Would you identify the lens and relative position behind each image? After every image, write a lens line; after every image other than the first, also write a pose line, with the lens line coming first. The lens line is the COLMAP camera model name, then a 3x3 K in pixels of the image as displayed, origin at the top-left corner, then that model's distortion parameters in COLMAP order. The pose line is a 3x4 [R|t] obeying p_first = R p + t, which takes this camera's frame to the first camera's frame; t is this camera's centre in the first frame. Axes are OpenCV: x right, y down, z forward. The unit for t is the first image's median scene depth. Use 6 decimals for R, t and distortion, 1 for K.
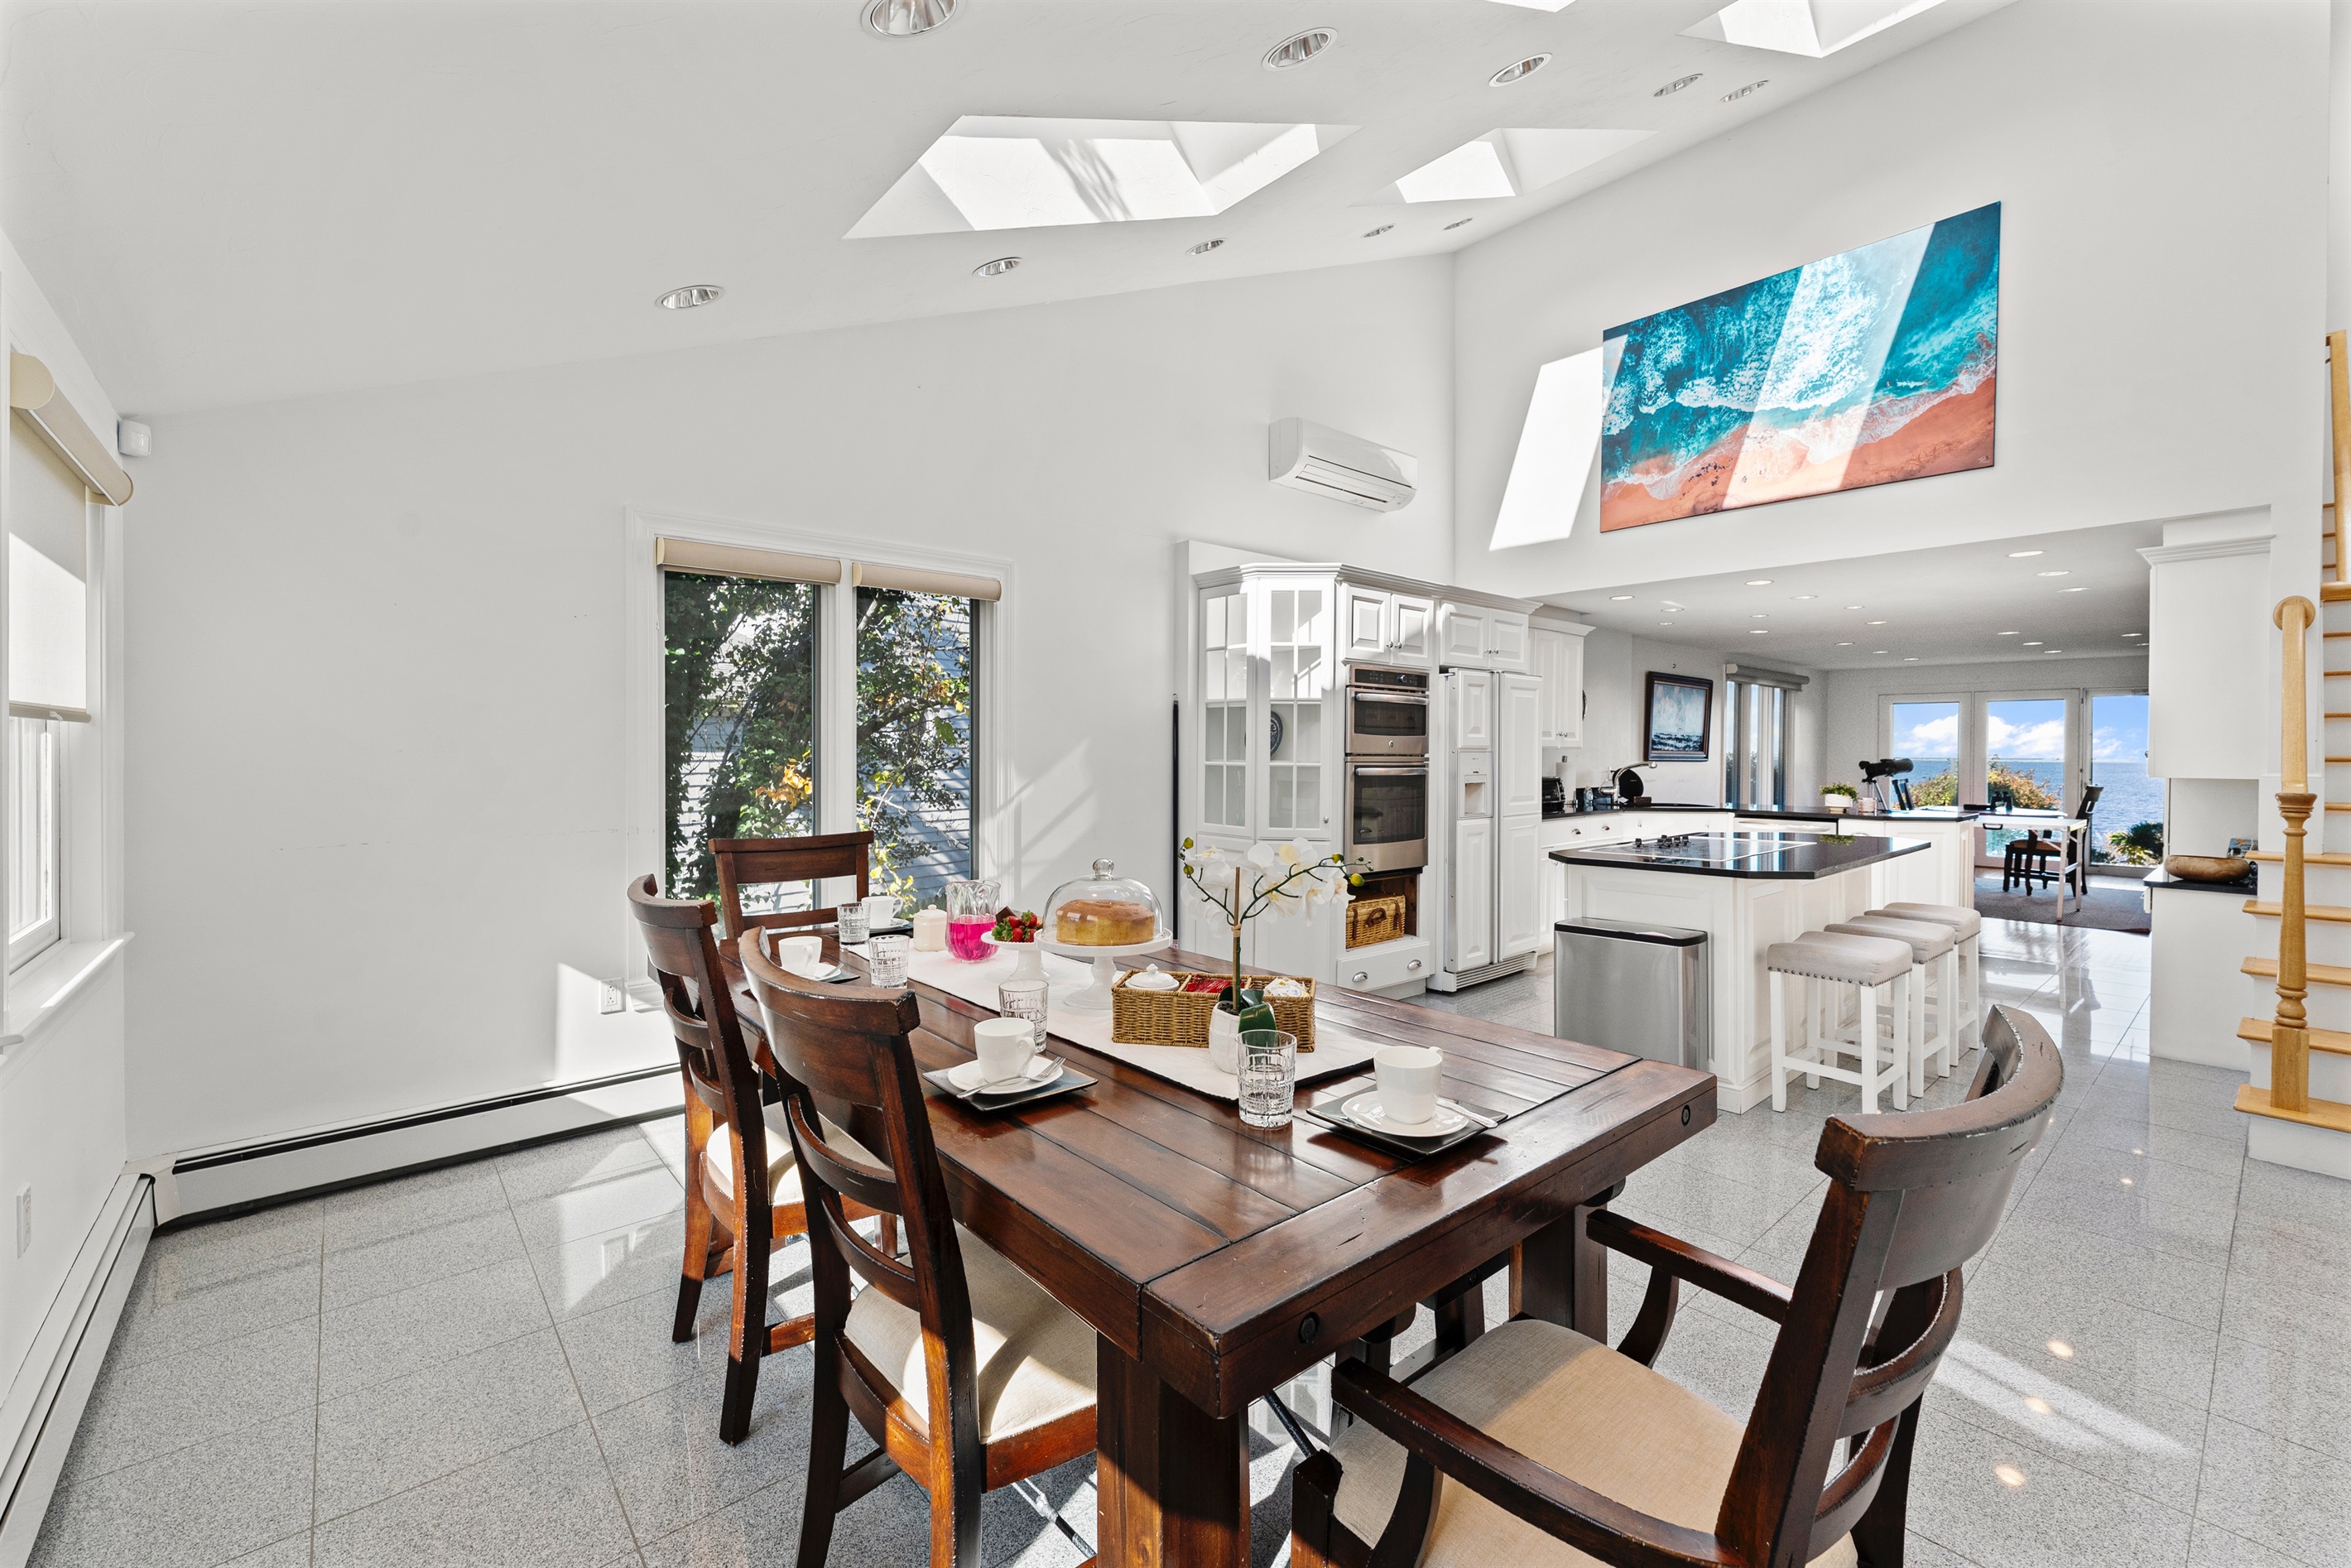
lens RADIAL K [[992.0, 0, 1178.5], [0, 992.0, 751.4], [0, 0, 1]] dist [0.002931, 0.000388]
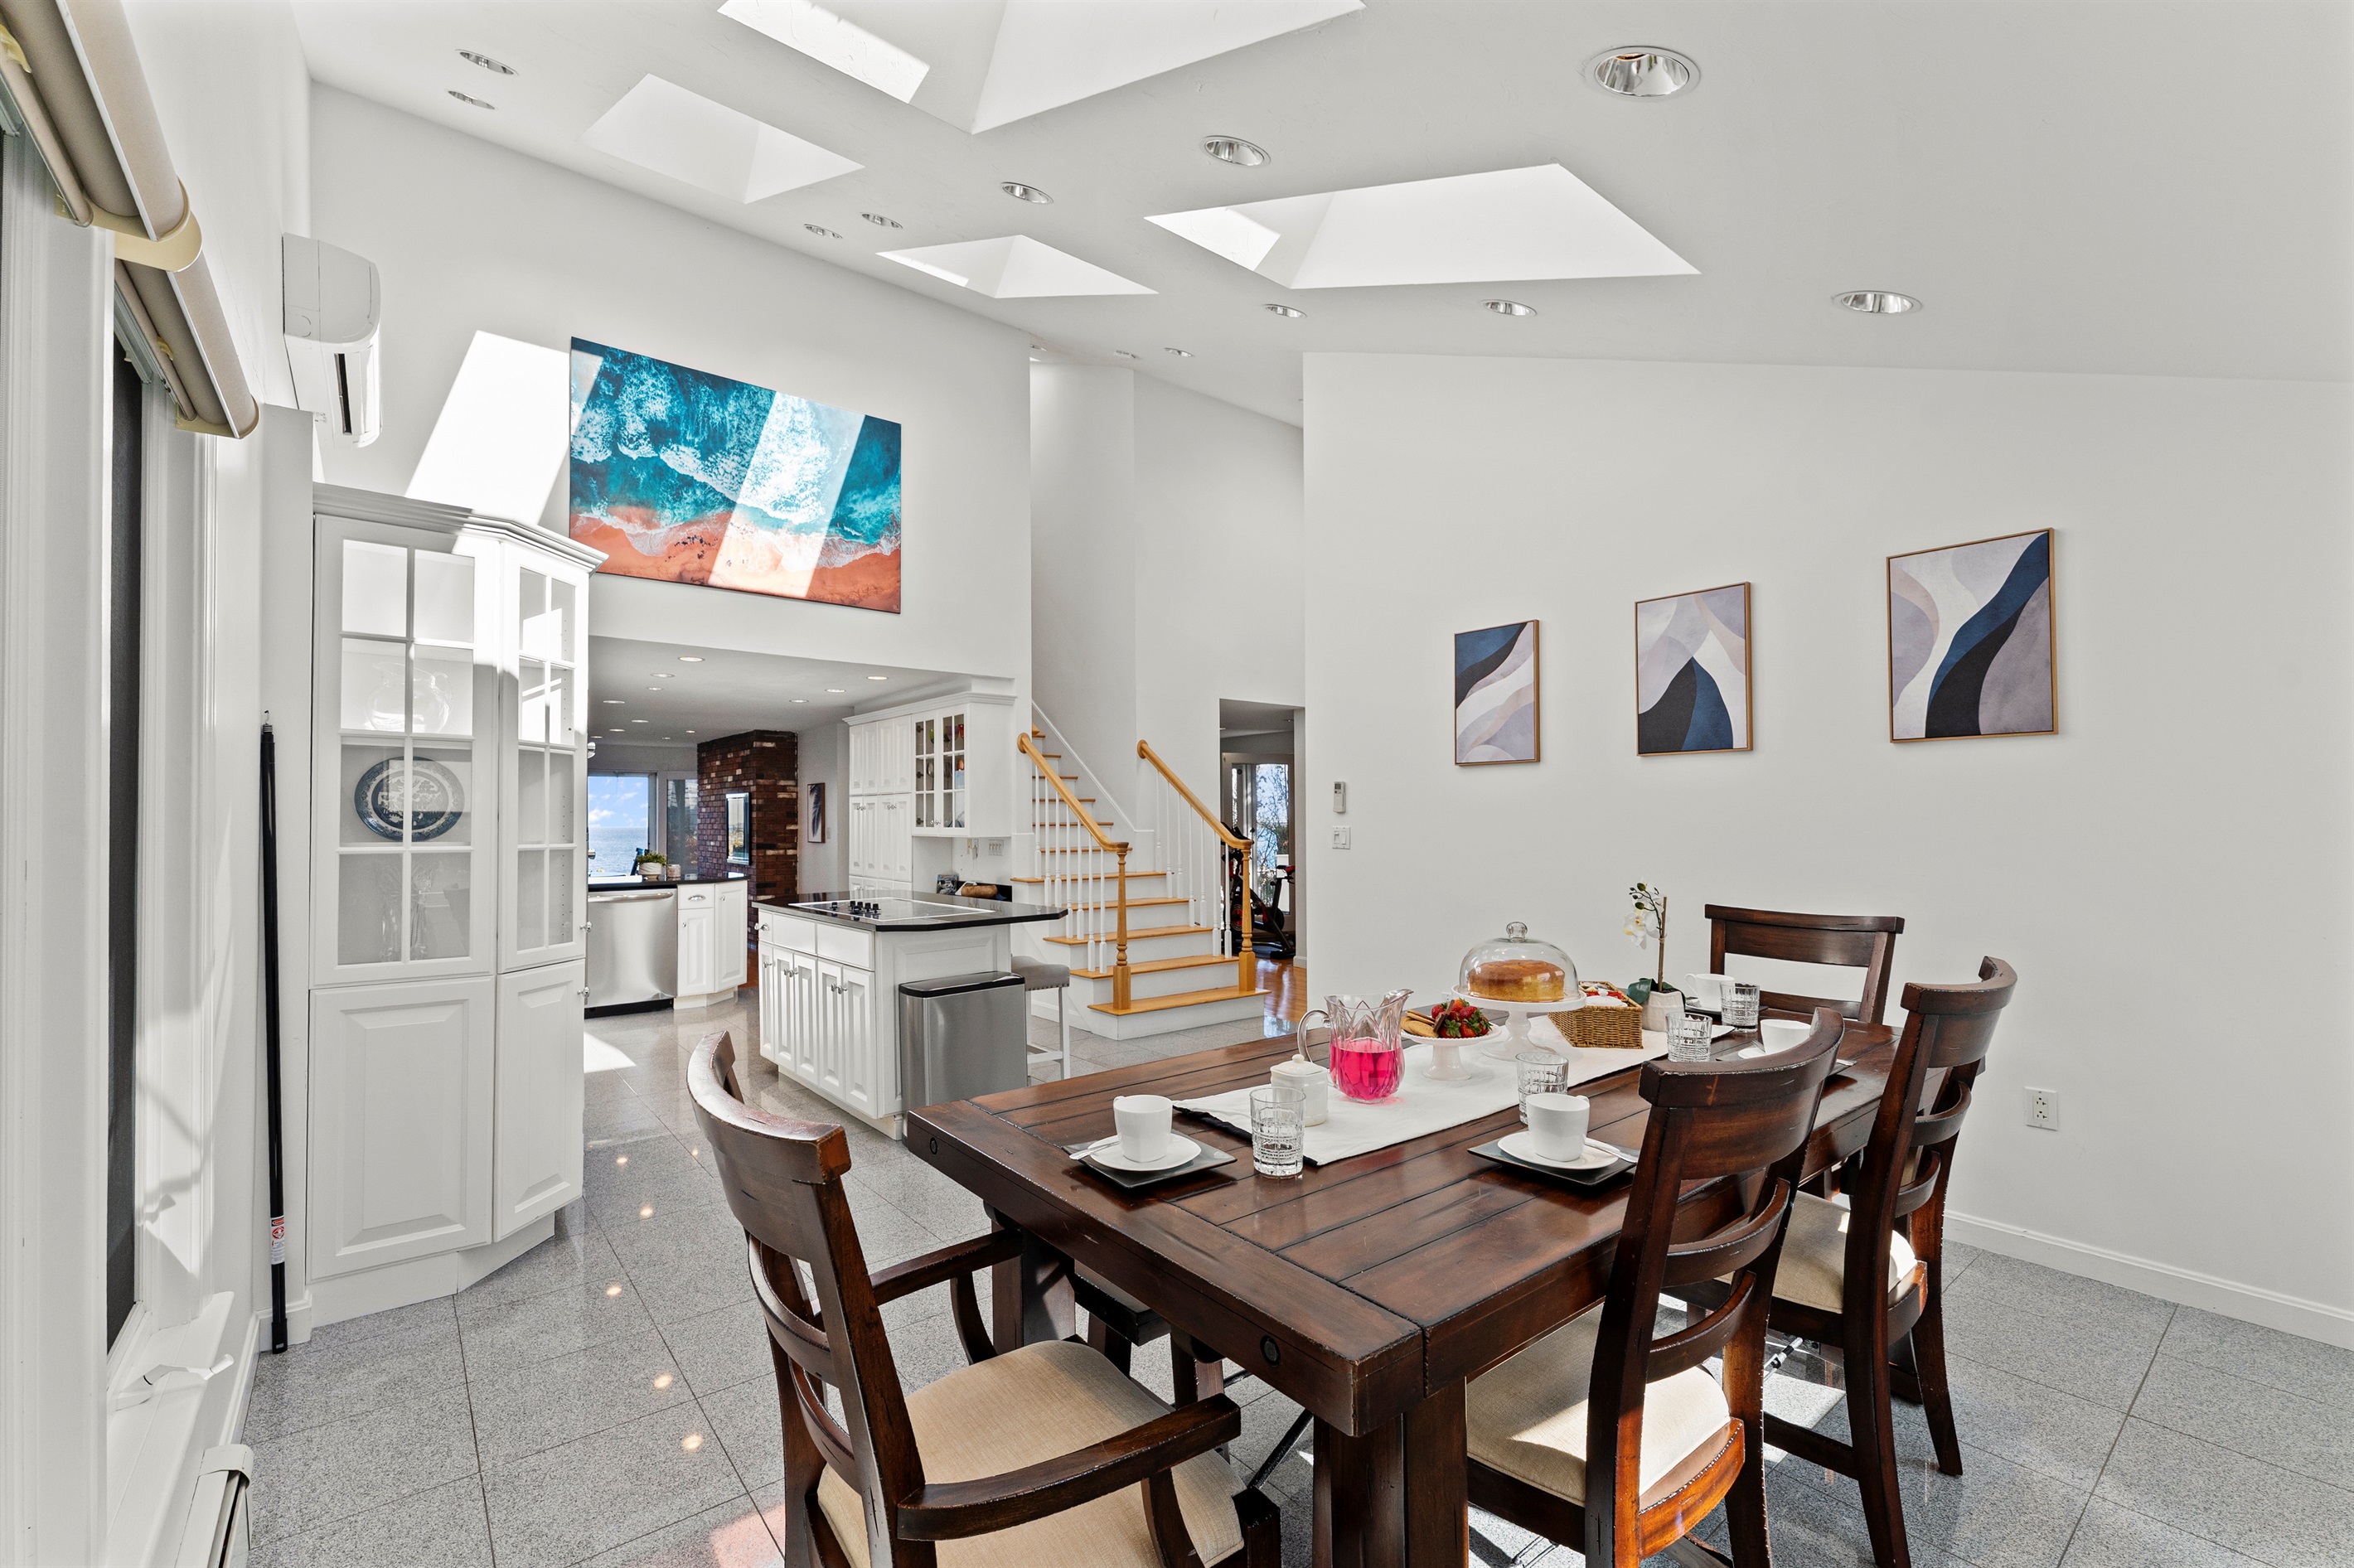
lens RADIAL K [[958.0, 0, 1177.6], [0, 958.0, 807.5], [0, 0, 1]] dist [-0.001345, -0.000120]
pose [[0.036028, 0.011243, 0.999288, -0.424830], [0.004448, 0.999925, -0.011411, -0.002008], [-0.999341, 0.004856, 0.035975, 0.496527]]
